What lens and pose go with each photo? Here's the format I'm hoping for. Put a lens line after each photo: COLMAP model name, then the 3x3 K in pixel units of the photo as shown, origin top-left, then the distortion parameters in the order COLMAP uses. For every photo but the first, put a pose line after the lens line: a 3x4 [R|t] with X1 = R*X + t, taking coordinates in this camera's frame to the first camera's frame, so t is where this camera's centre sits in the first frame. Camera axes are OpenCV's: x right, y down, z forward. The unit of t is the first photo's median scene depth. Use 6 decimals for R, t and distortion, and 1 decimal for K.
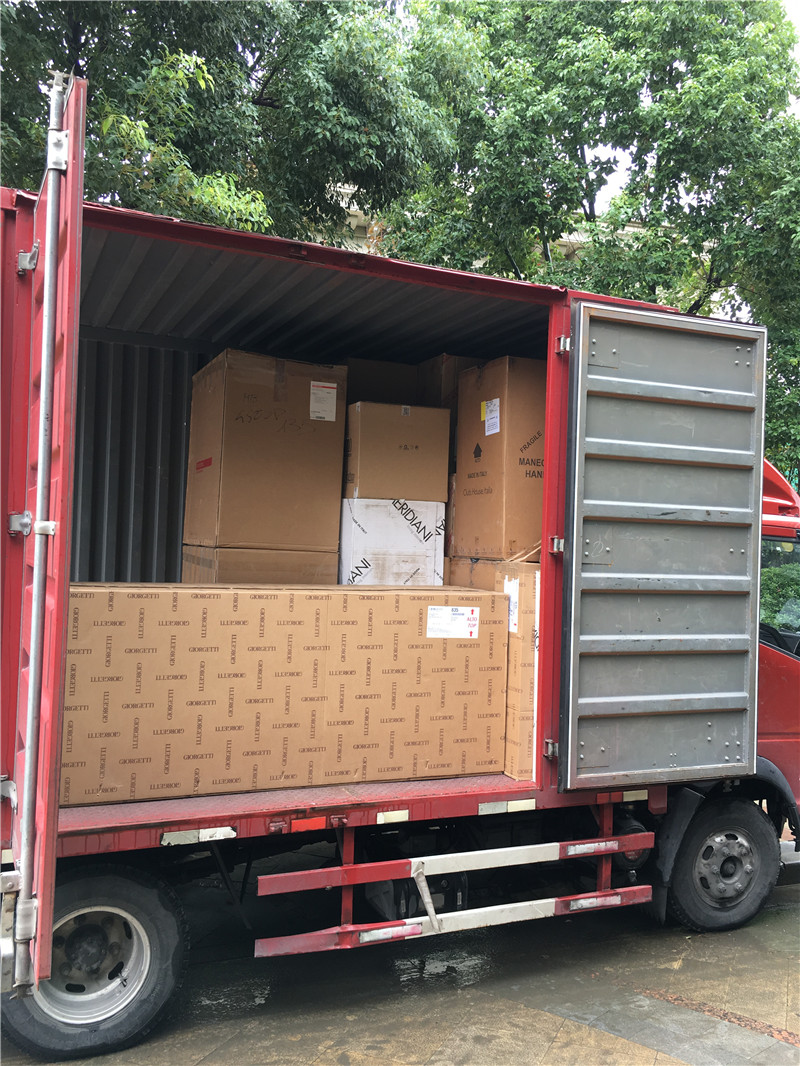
lens RADIAL K [[921.1, 0, 402.0], [0, 921.1, 529.2], [0, 0, 1]] dist [0.077656, -0.116316]
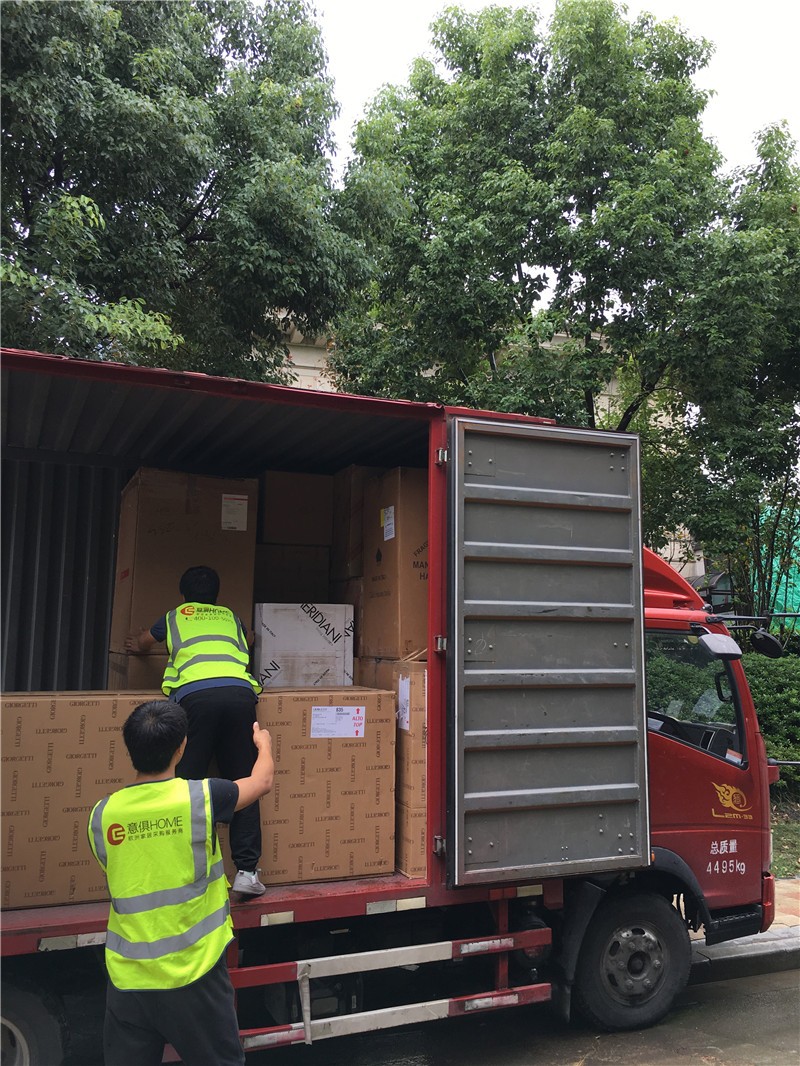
lens RADIAL K [[921.1, 0, 403.4], [0, 921.1, 525.6], [0, 0, 1]] dist [0.077656, -0.116316]
pose [[0.999627, -0.026993, -0.004261, 0.130630], [0.026380, 0.993870, -0.107360, -0.005144], [0.007132, 0.107207, 0.994211, -0.057828]]
